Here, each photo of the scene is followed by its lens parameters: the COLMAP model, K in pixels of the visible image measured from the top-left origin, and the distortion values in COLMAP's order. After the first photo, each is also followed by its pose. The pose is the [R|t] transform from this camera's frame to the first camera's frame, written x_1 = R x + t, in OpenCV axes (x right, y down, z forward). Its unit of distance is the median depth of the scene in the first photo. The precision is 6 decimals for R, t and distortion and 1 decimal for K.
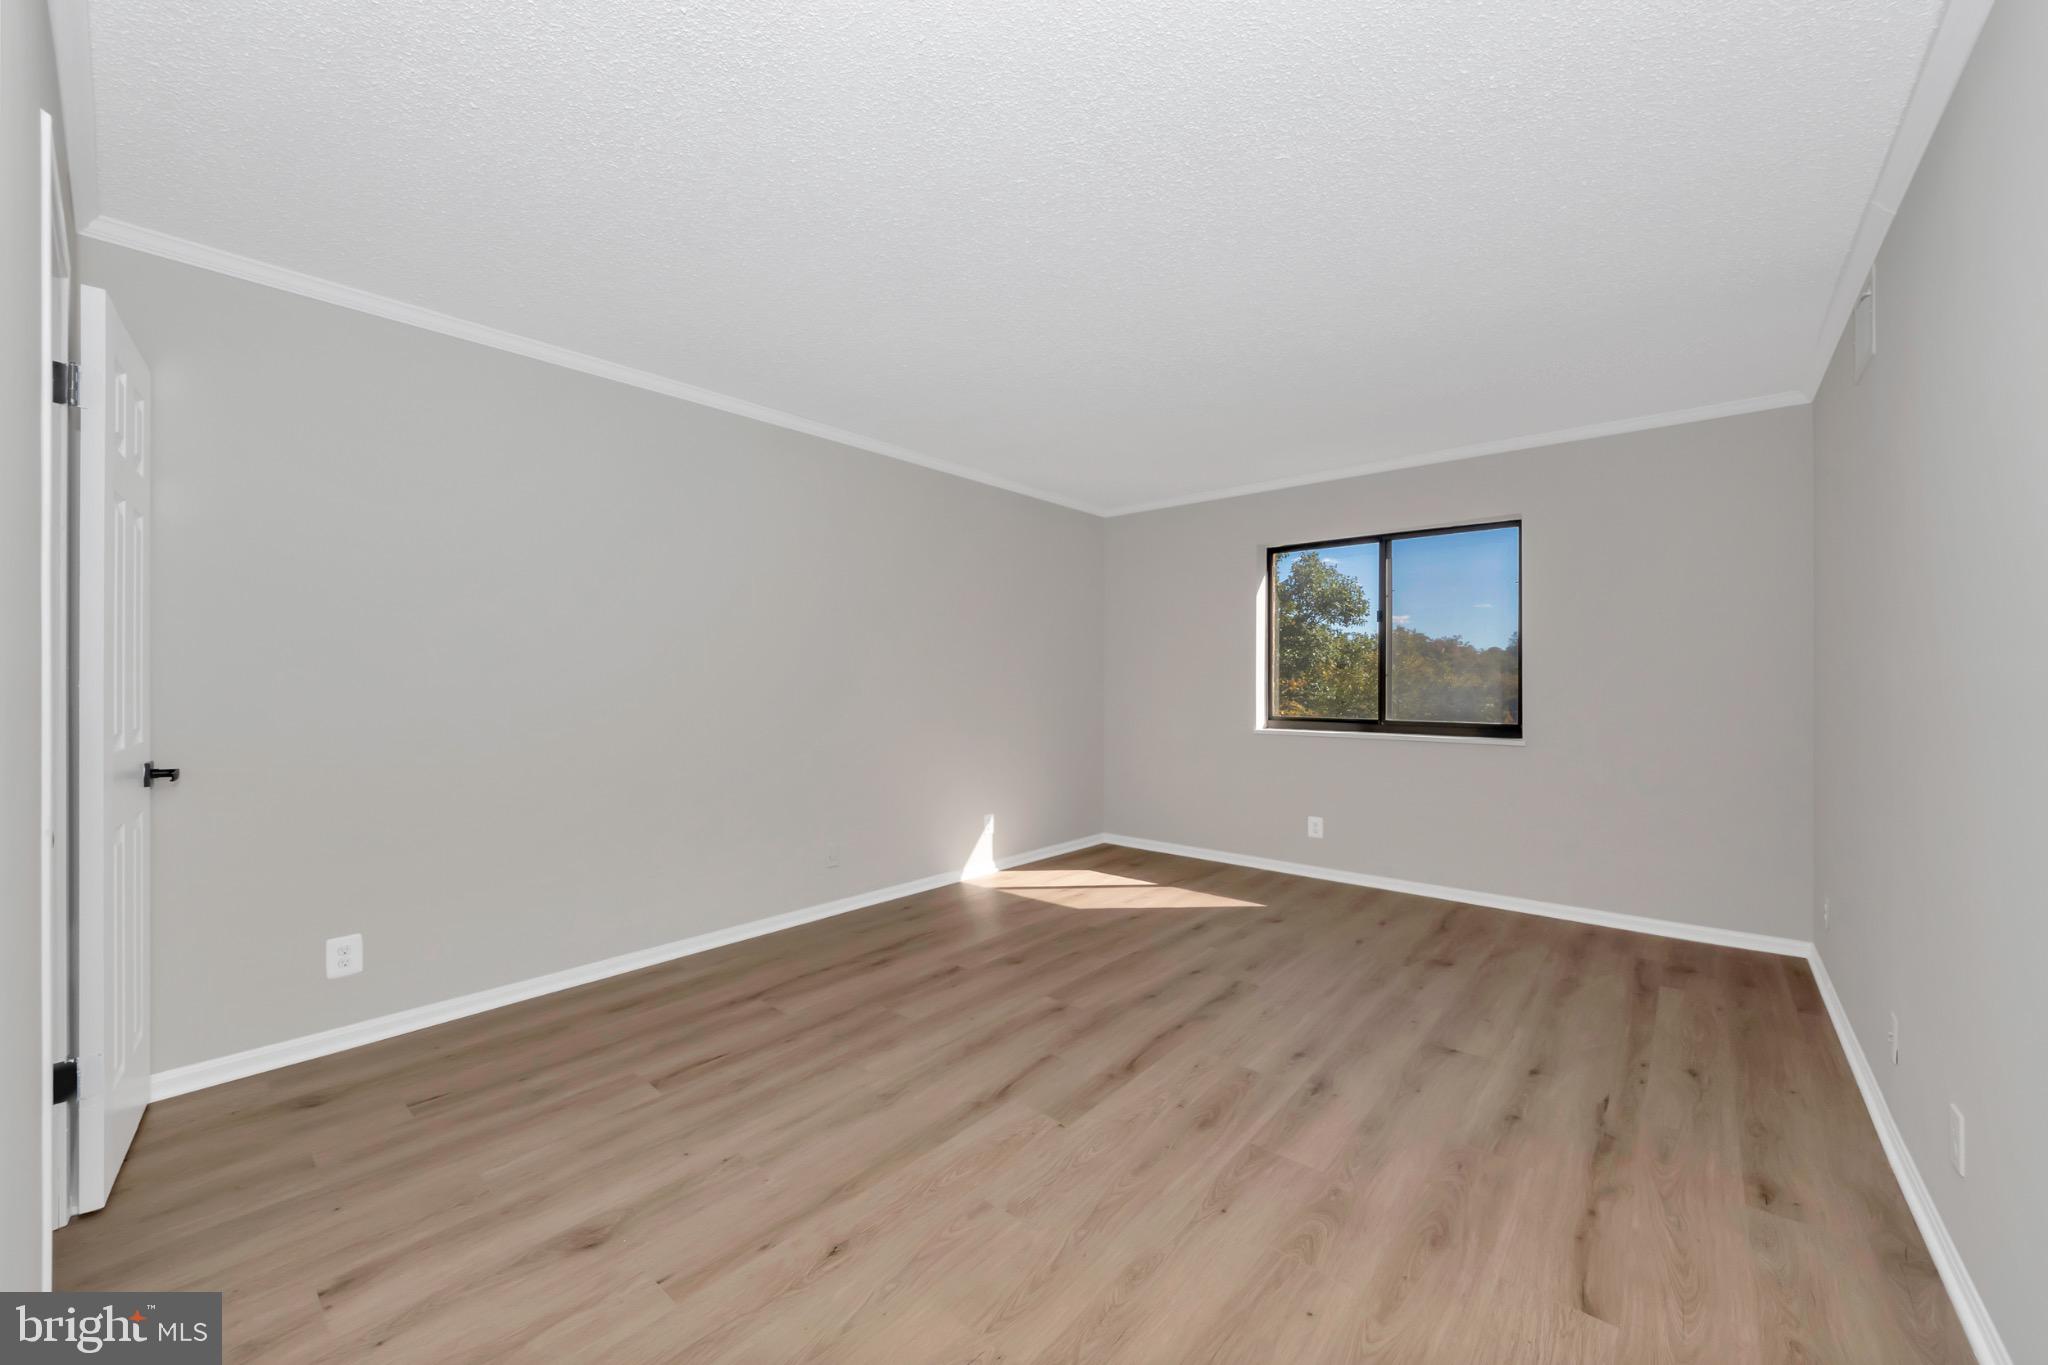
lens RADIAL K [[781.6, 0, 1022.0], [0, 781.6, 674.7], [0, 0, 1]] dist [0.001049, -0.003100]
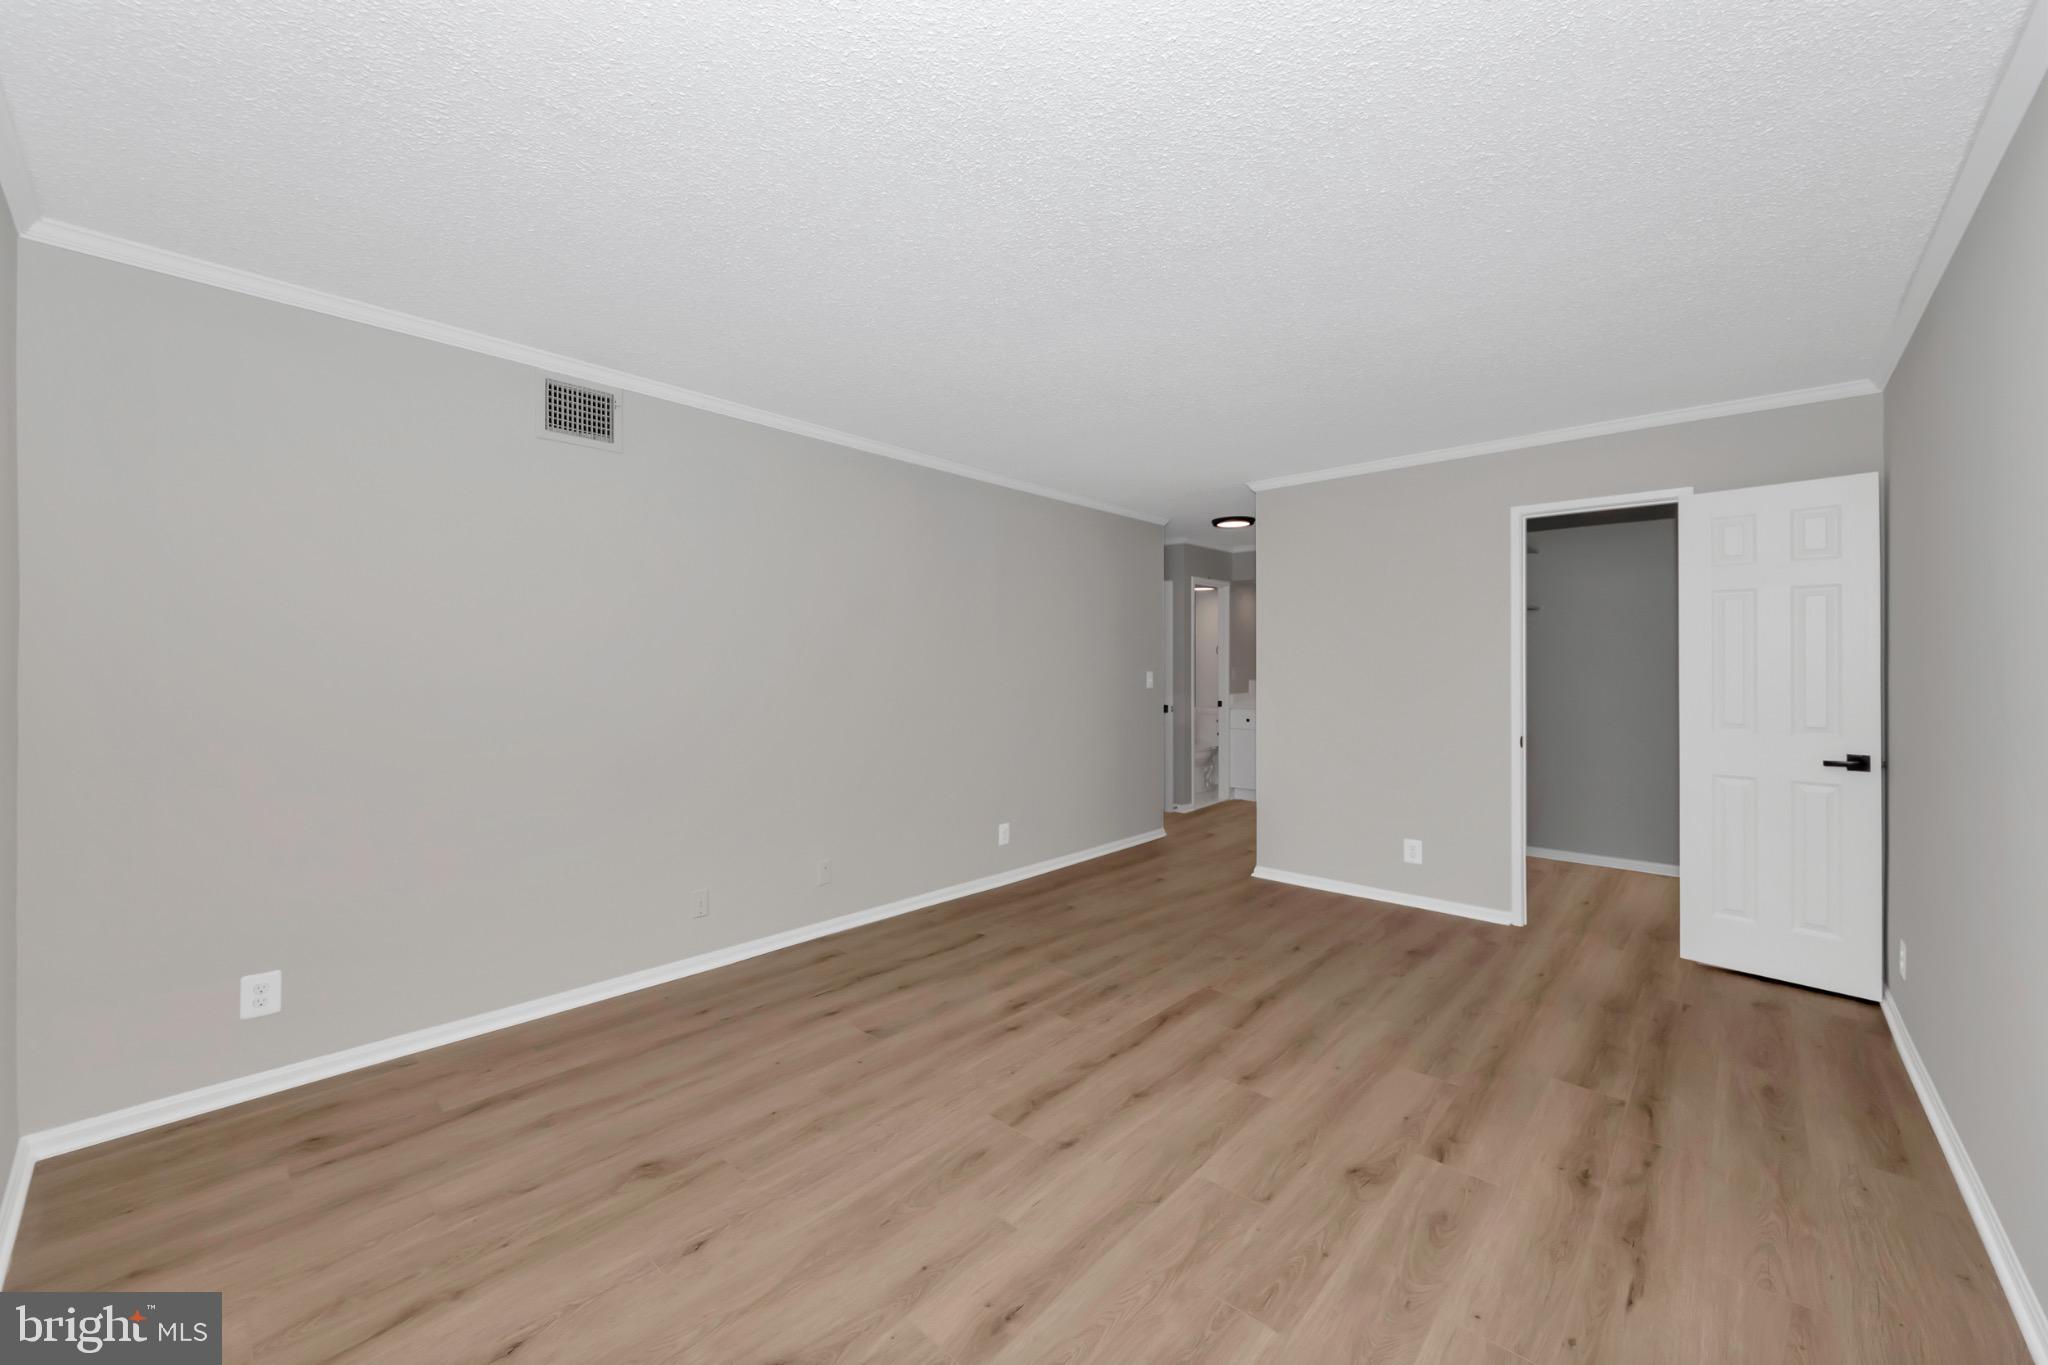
lens RADIAL K [[781.6, 0, 1022.0], [0, 781.6, 674.7], [0, 0, 1]] dist [0.001049, -0.003100]
pose [[-0.999322, -0.006384, 0.036273, 0.263892], [-0.006287, 0.999976, 0.002787, -0.022339], [-0.036290, 0.002557, -0.999338, 1.839744]]
